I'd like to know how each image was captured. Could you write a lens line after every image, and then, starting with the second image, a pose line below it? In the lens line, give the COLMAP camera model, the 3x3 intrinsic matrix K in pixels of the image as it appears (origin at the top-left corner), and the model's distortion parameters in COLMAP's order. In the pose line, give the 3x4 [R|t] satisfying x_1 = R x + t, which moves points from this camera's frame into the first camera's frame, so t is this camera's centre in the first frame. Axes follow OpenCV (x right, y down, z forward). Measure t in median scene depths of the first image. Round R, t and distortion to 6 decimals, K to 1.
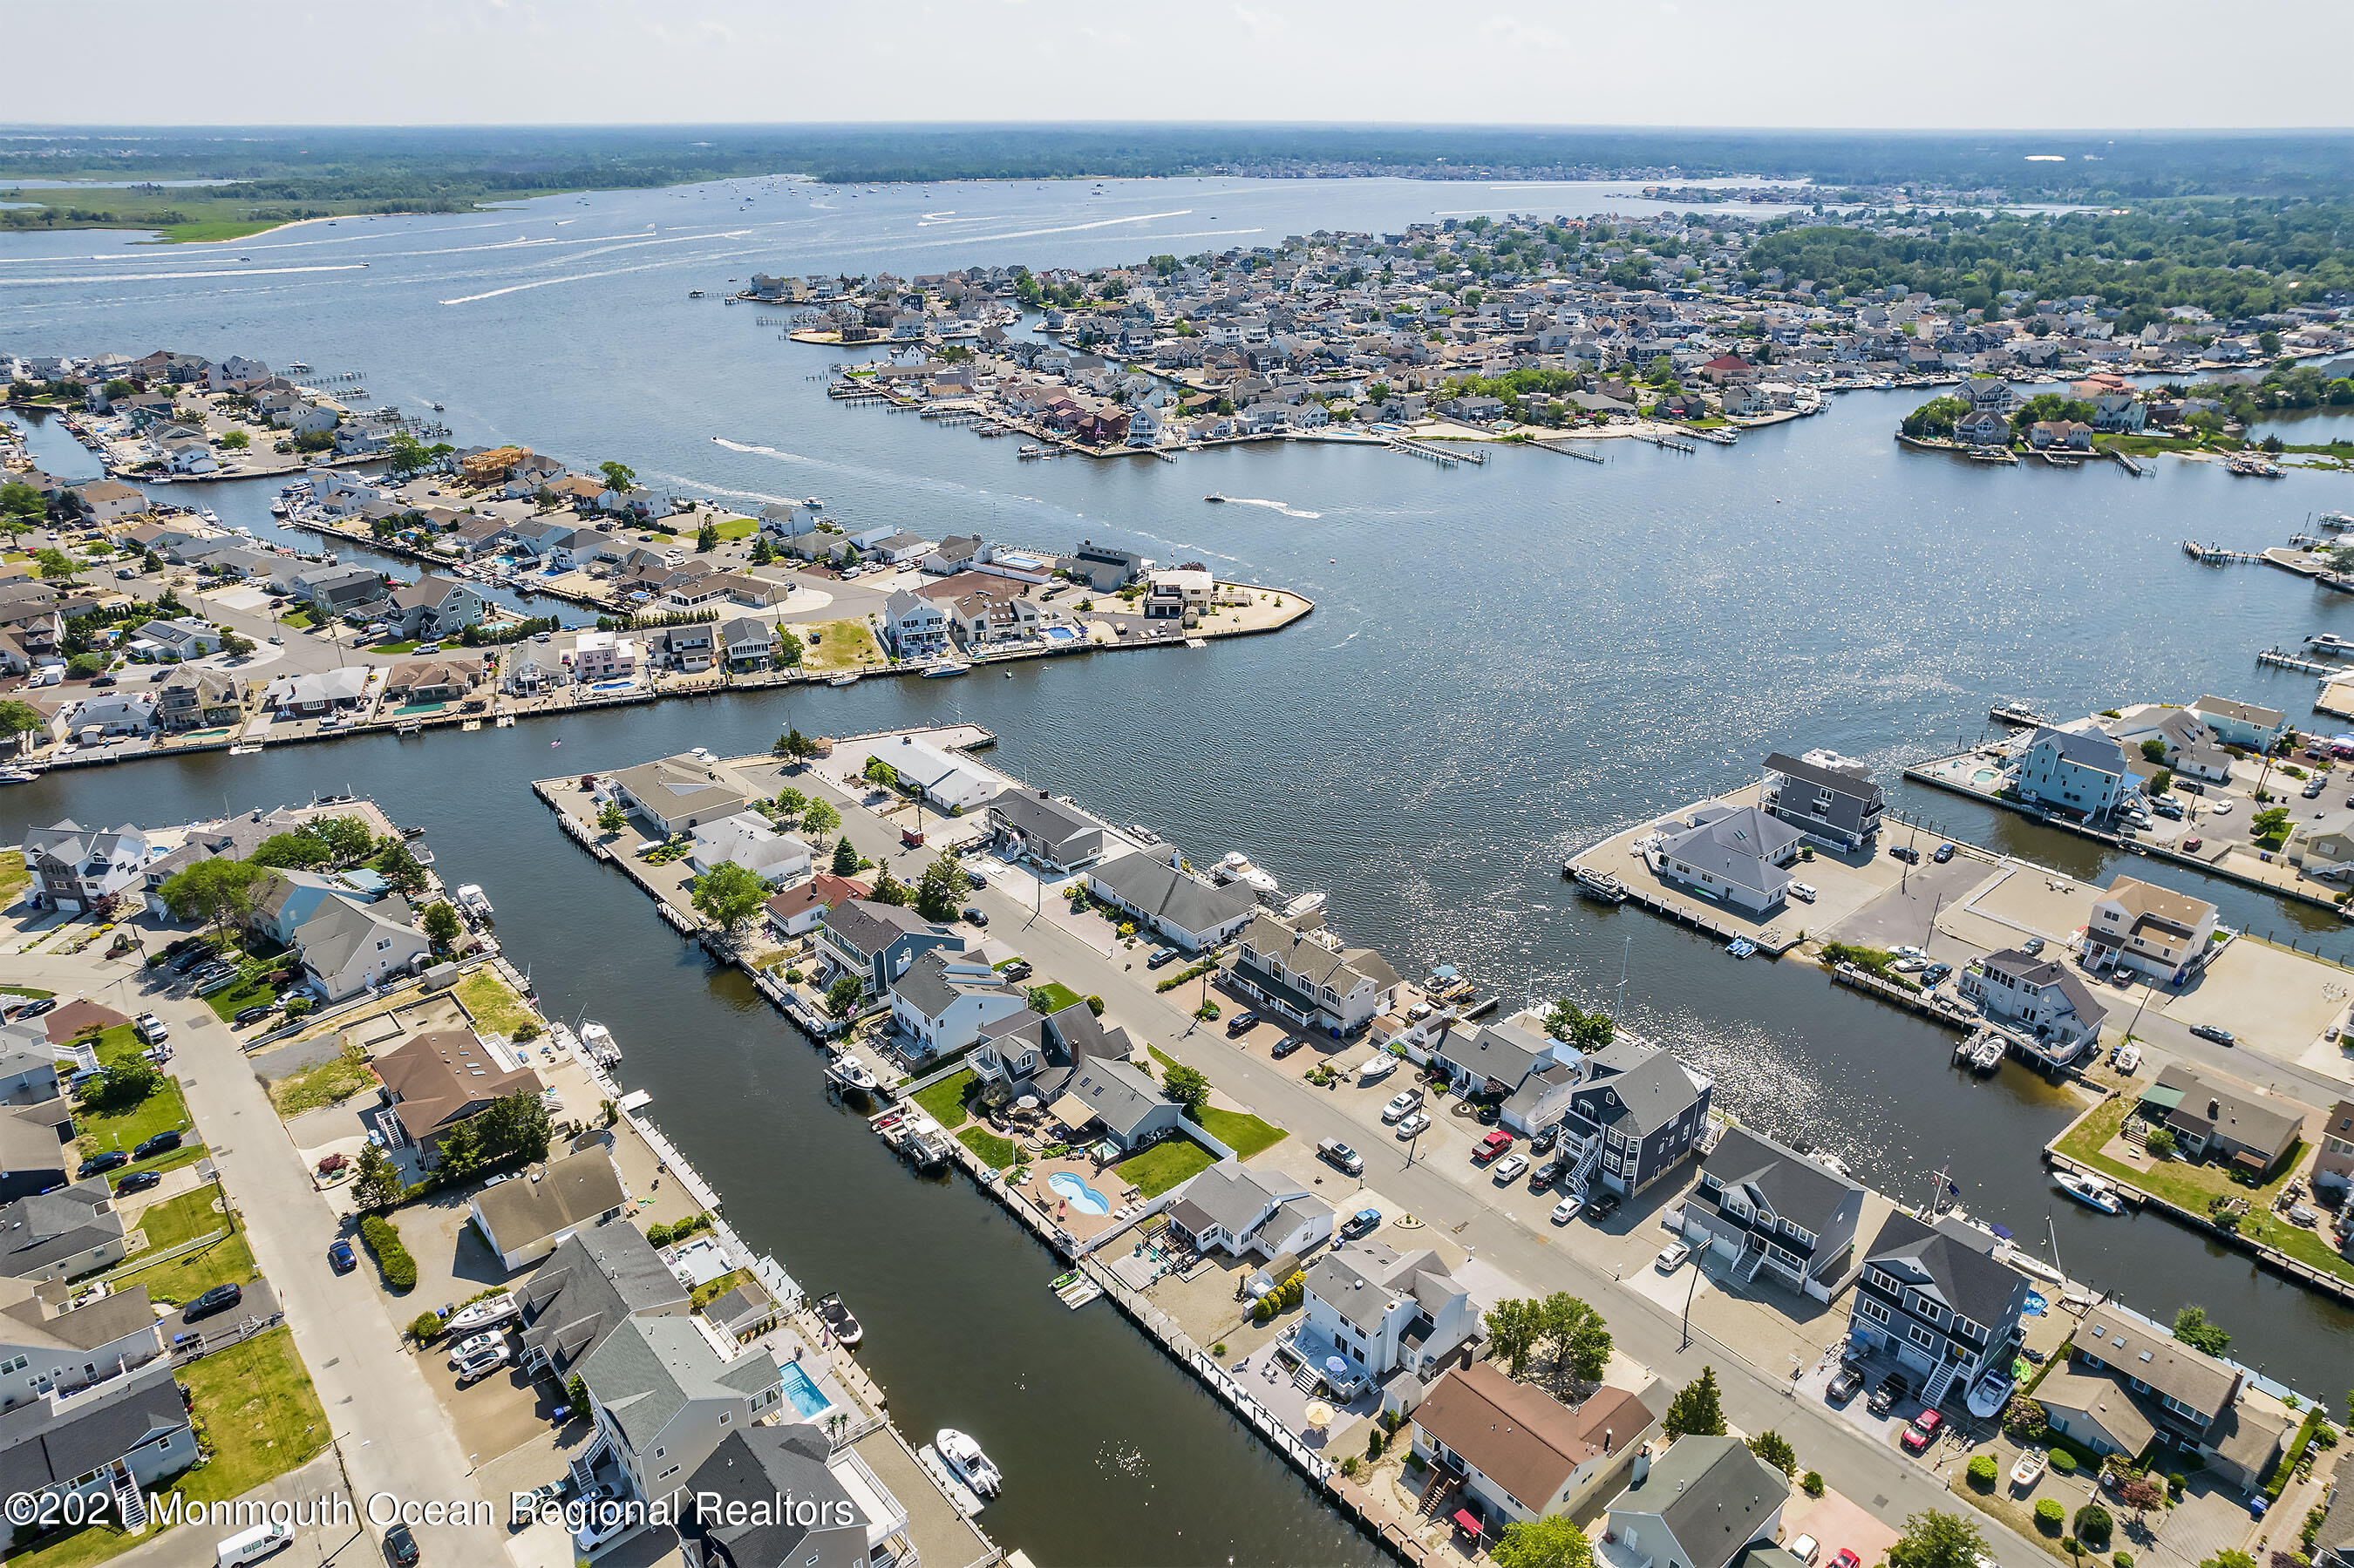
lens RADIAL K [[1510.3, 0, 1177.0], [0, 1510.3, 784.0], [0, 0, 1]] dist [-0.092293, 0.073951]
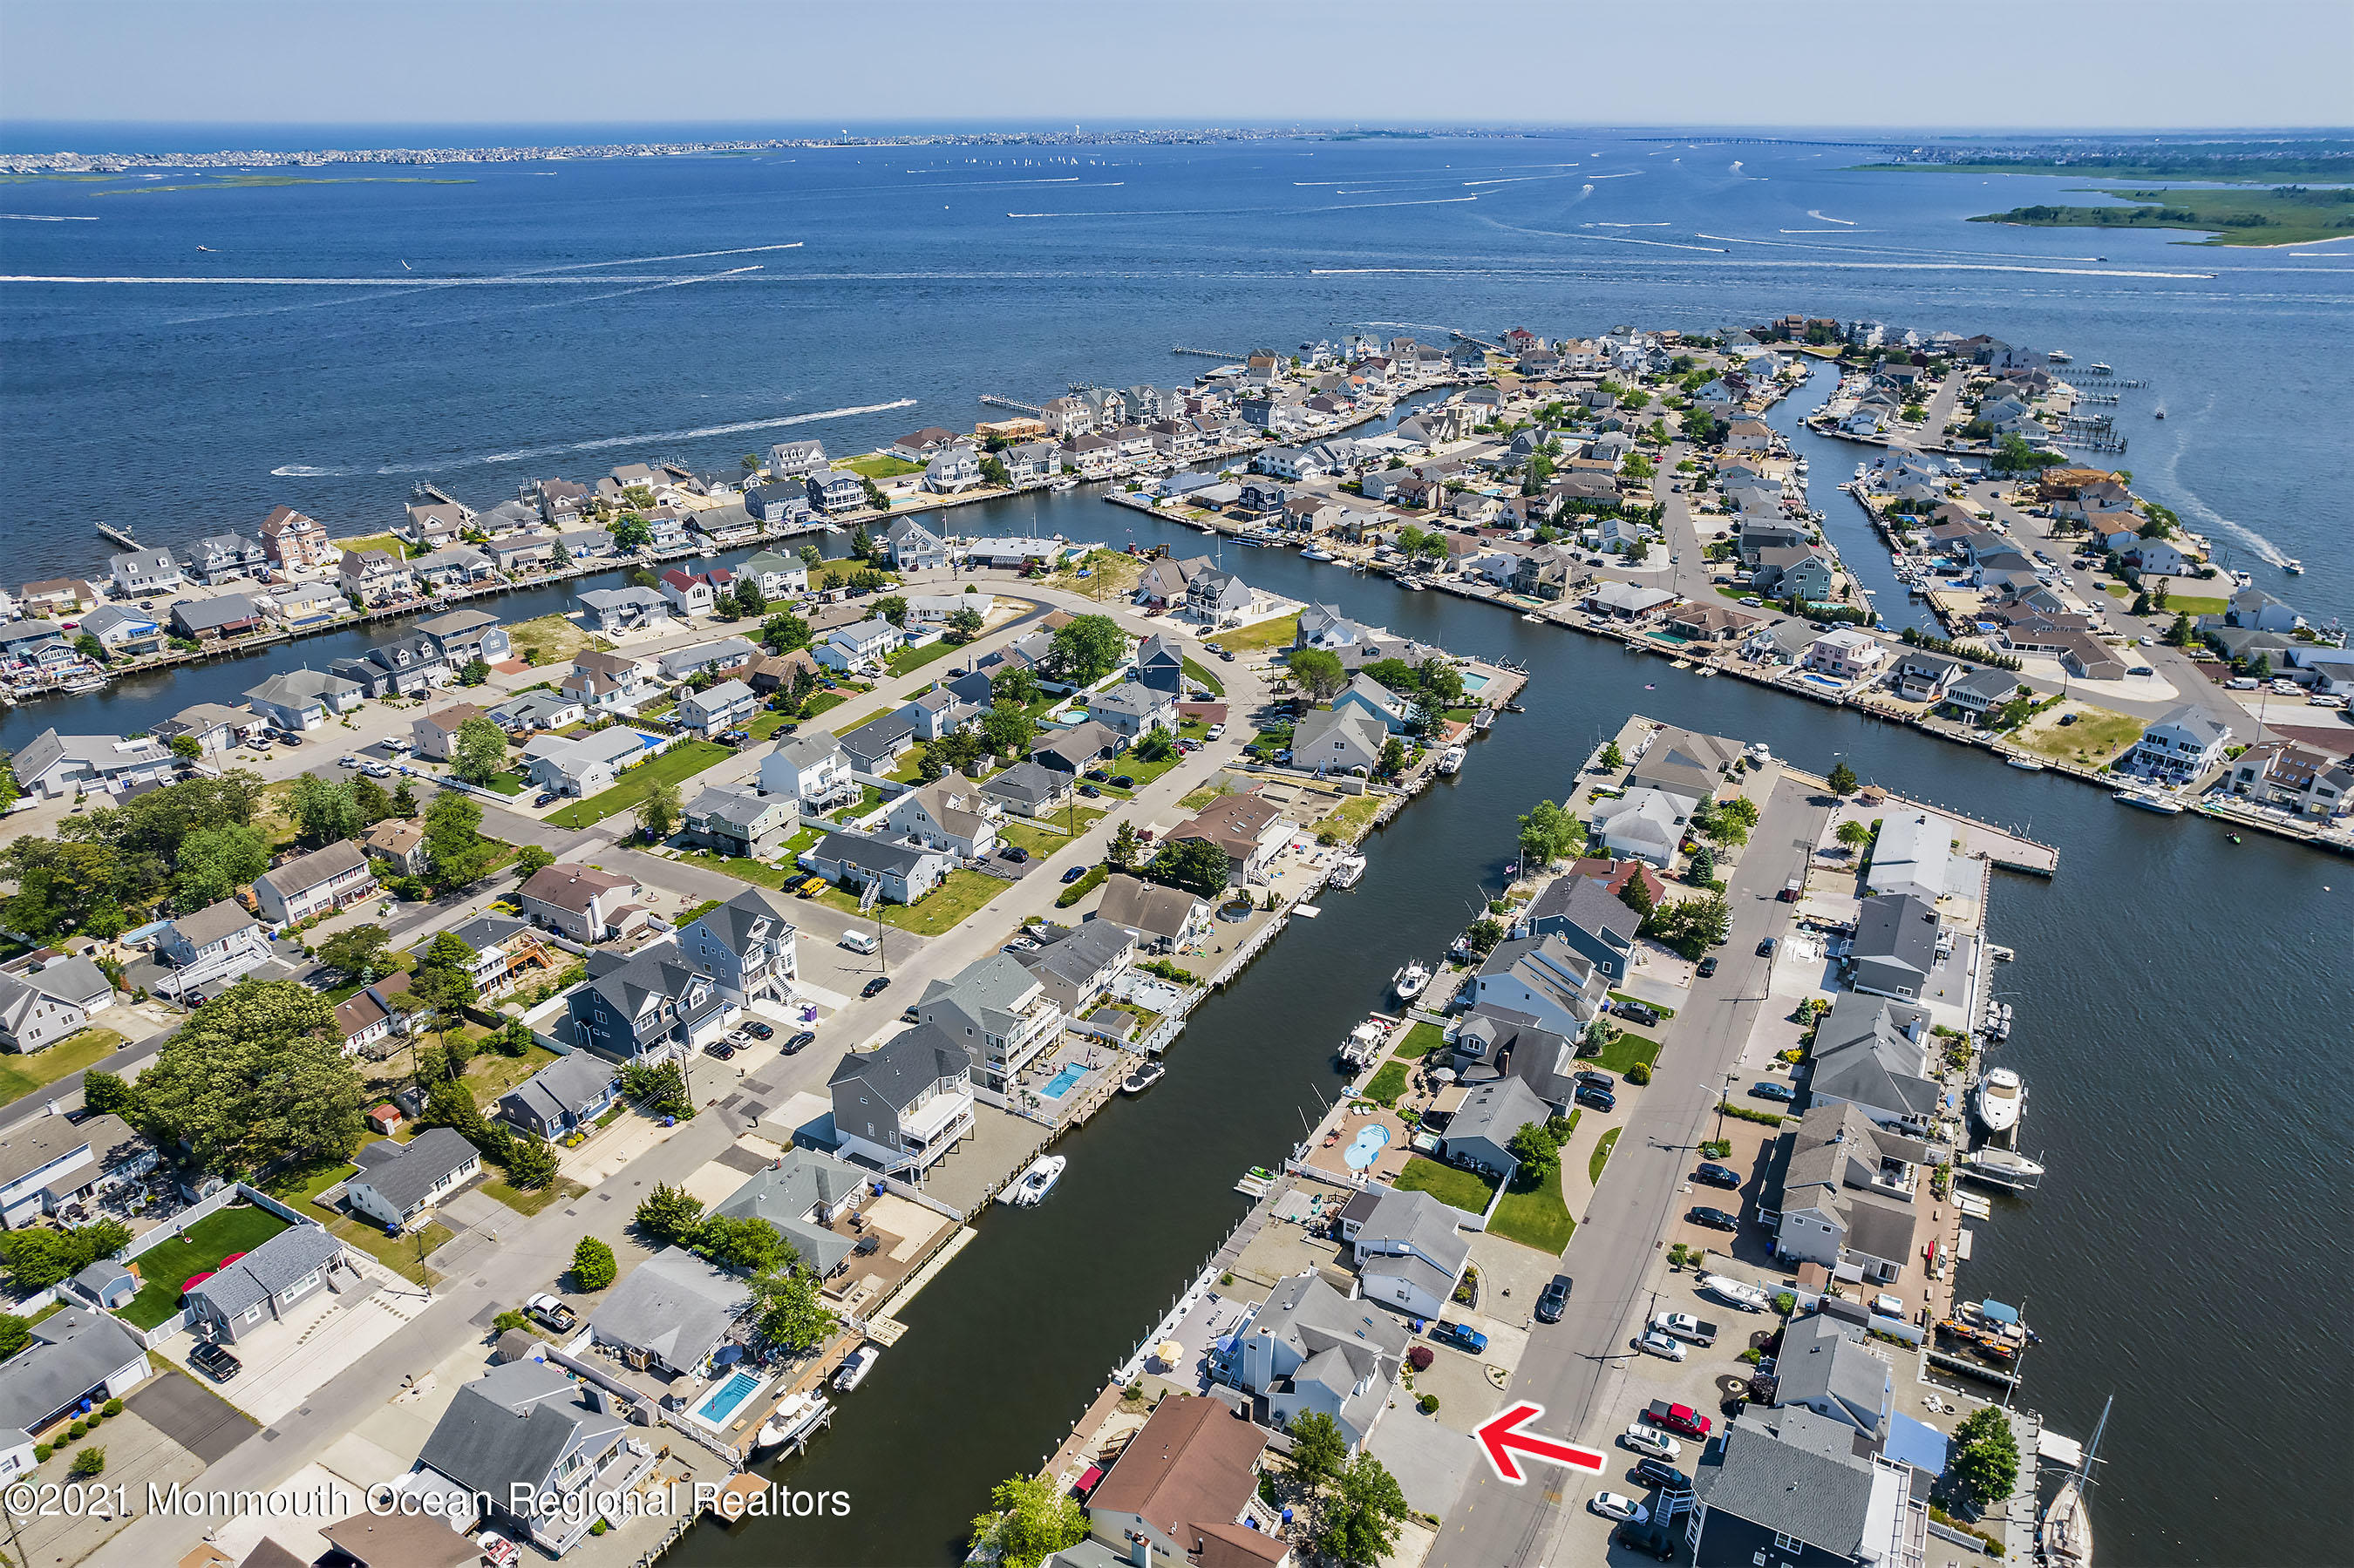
lens RADIAL K [[1510.3, 0, 1177.0], [0, 1510.3, 784.0], [0, 0, 1]] dist [-0.092293, 0.073951]
pose [[0.345726, 0.375352, -0.859991, 0.392484], [-0.376476, 0.894992, 0.239281, -0.086275], [0.859499, 0.241041, 0.450733, 0.202918]]
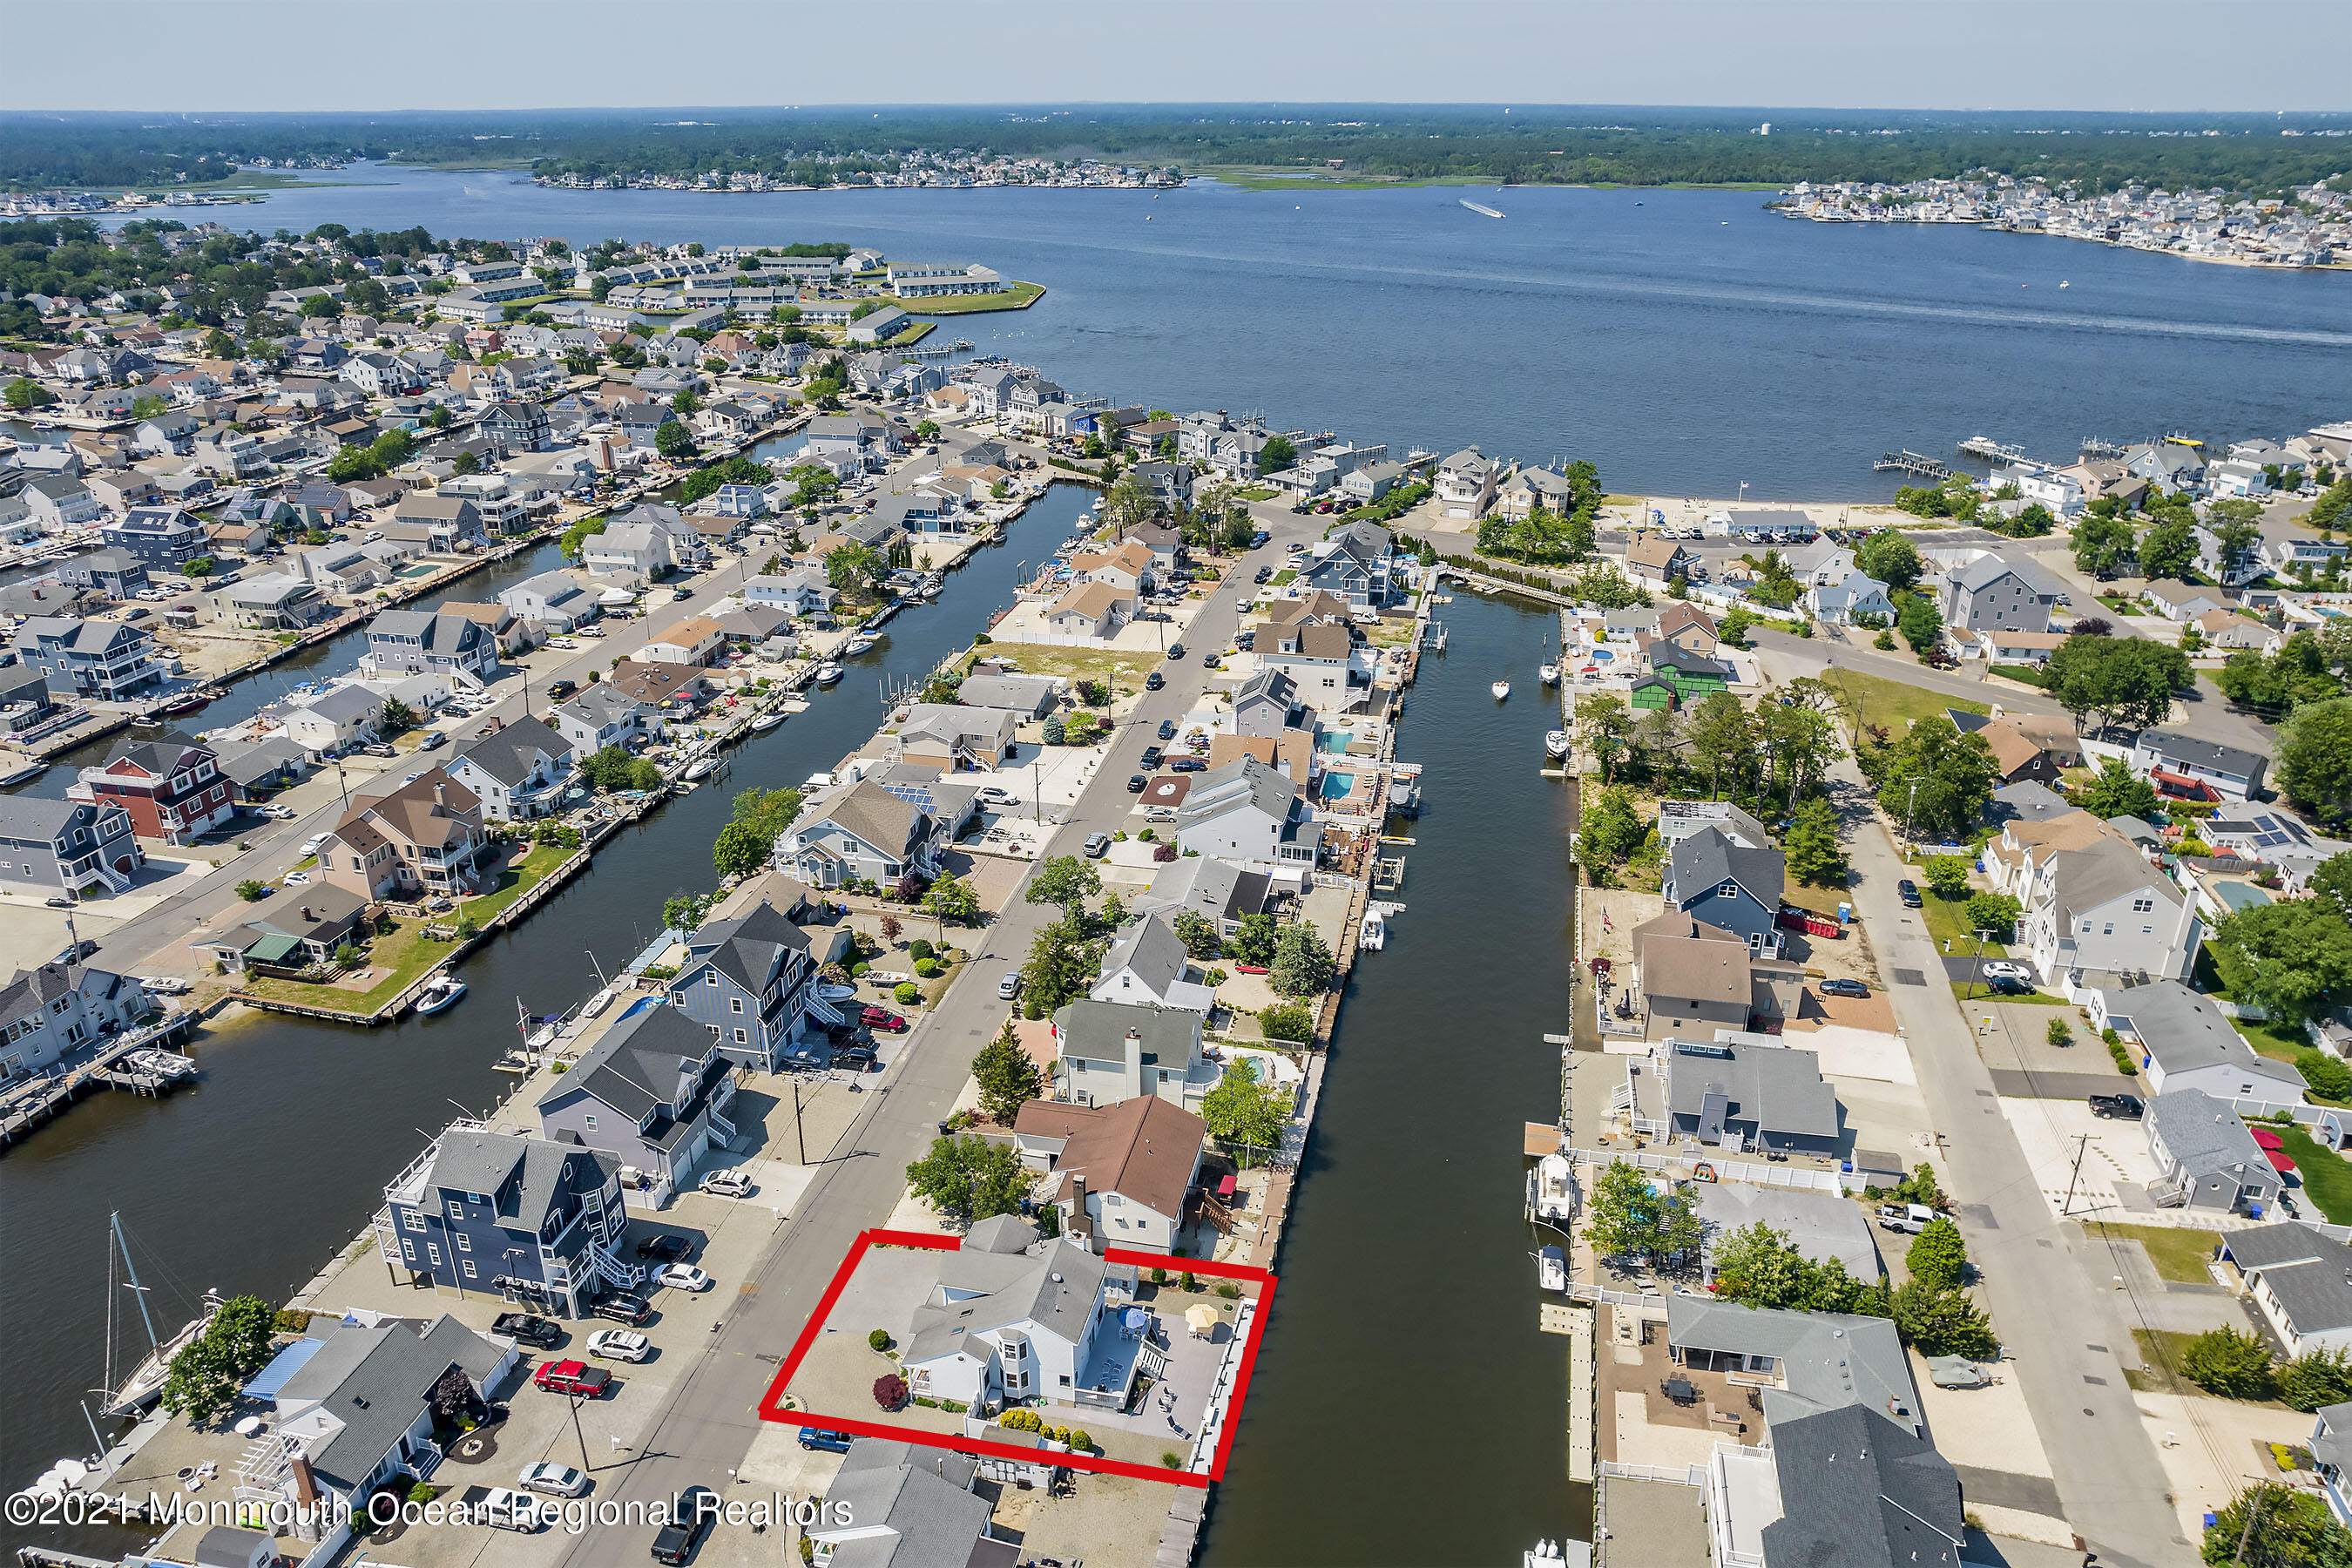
lens RADIAL K [[1509.3, 0, 1176.0], [0, 1509.3, 784.0], [0, 0, 1]] dist [-0.092293, 0.073951]
pose [[-0.579570, -0.349654, 0.736098, -0.198626], [0.323668, 0.730206, 0.601696, -0.153240], [-0.747889, 0.586976, -0.310034, 0.514180]]
